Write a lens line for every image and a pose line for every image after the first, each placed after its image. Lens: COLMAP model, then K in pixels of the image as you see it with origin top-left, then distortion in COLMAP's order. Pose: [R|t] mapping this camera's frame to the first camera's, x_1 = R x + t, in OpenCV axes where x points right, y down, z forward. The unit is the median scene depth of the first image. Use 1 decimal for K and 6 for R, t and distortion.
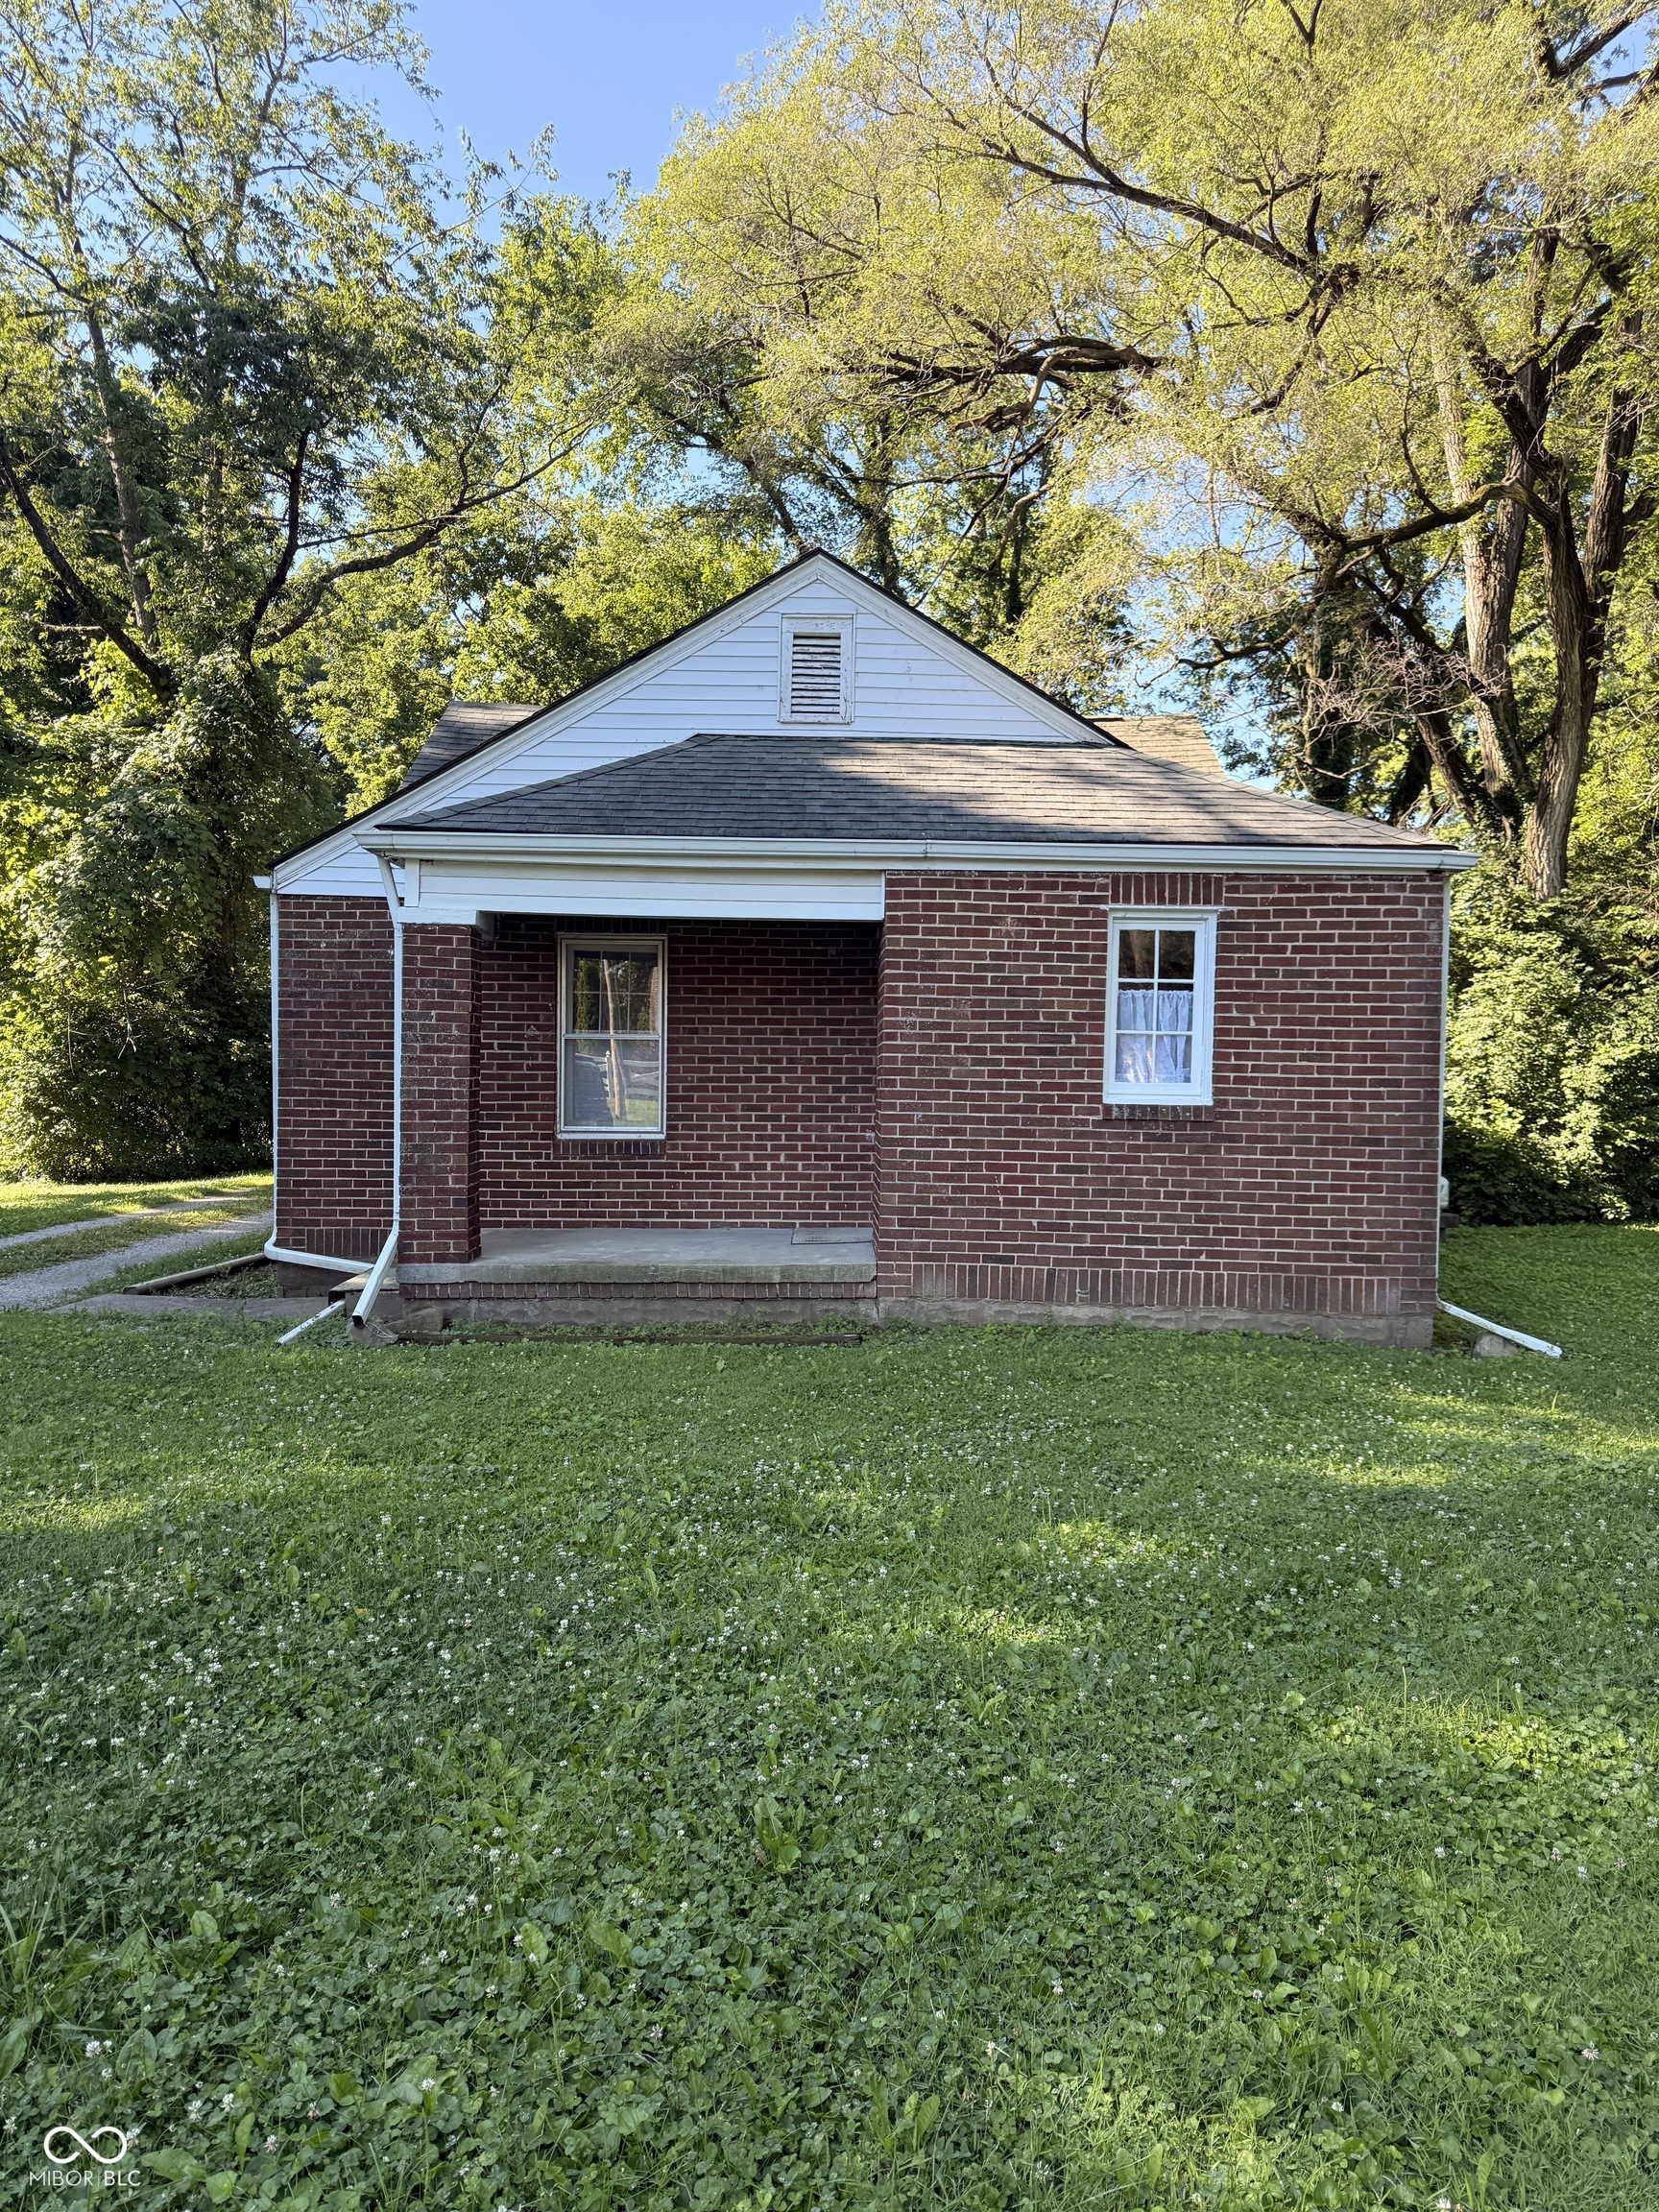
lens RADIAL K [[1555.7, 0, 838.8], [0, 1555.7, 1110.1], [0, 0, 1]] dist [0.075986, -0.082294]
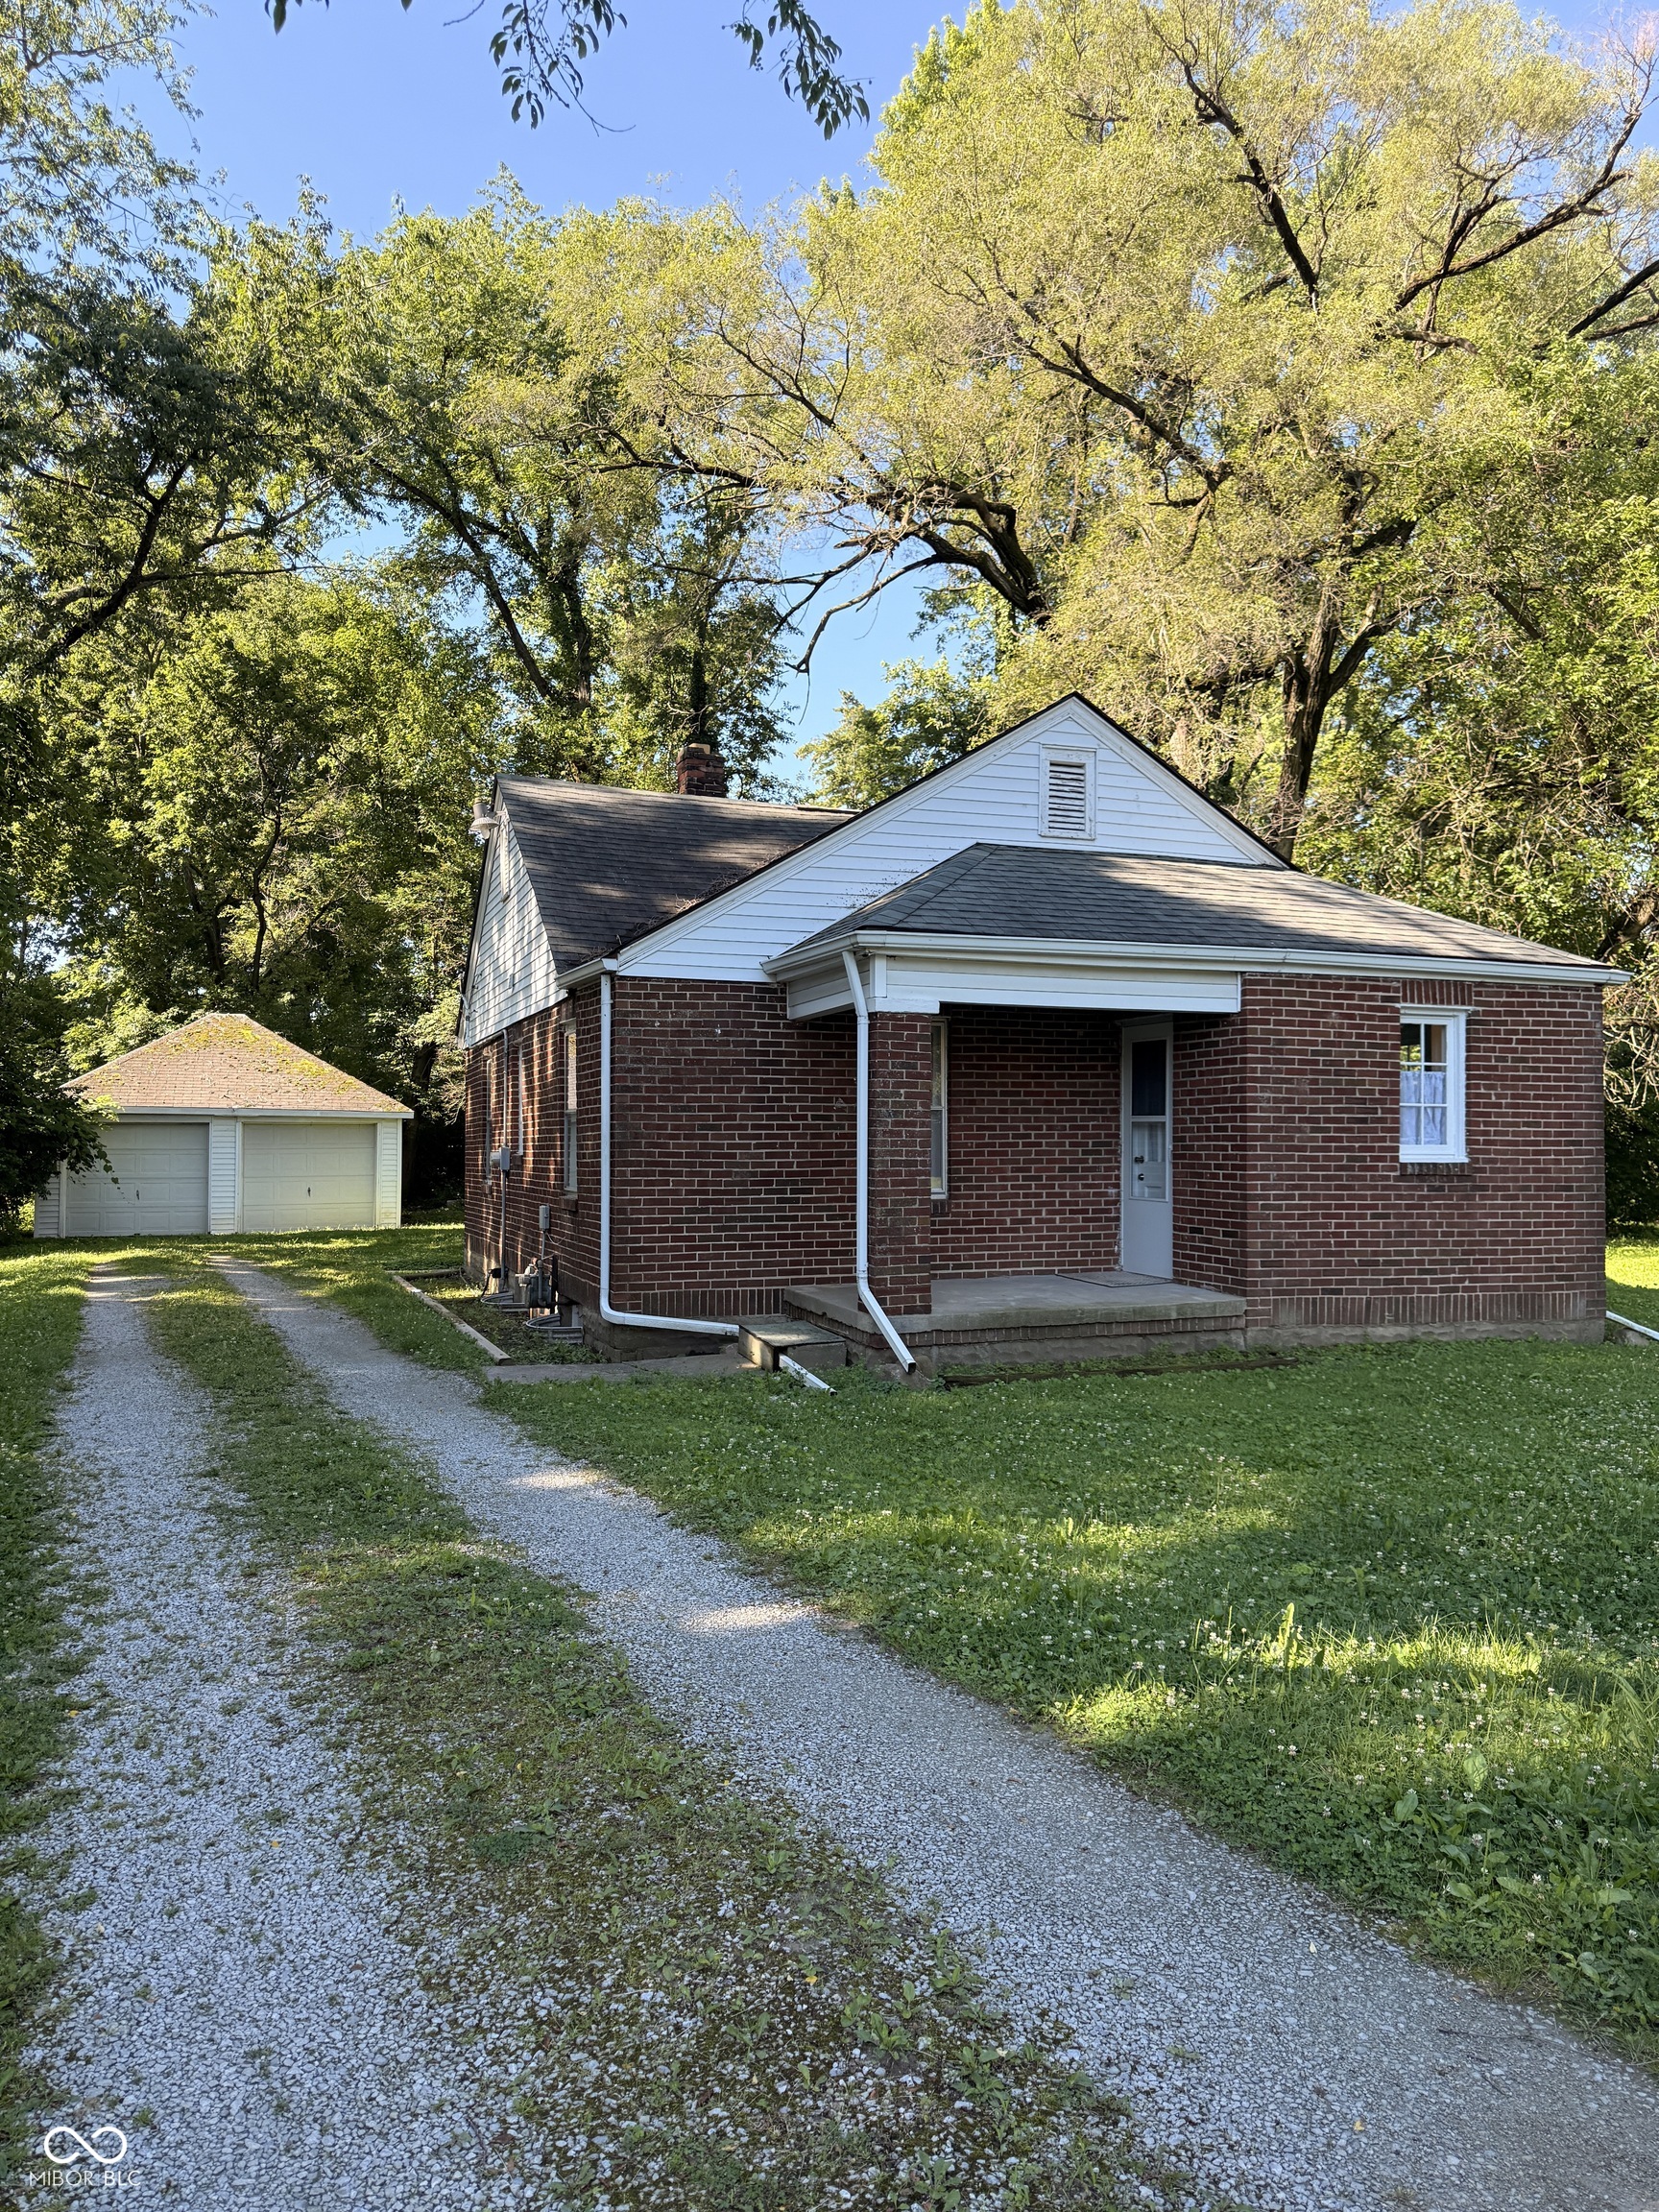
lens RADIAL K [[1555.7, 0, 813.3], [0, 1555.7, 1114.5], [0, 0, 1]] dist [0.075986, -0.082294]
pose [[0.941241, -0.006852, 0.337666, -0.691292], [0.016752, 0.999511, -0.026415, -0.017025], [-0.337319, 0.030519, 0.940895, -0.025643]]
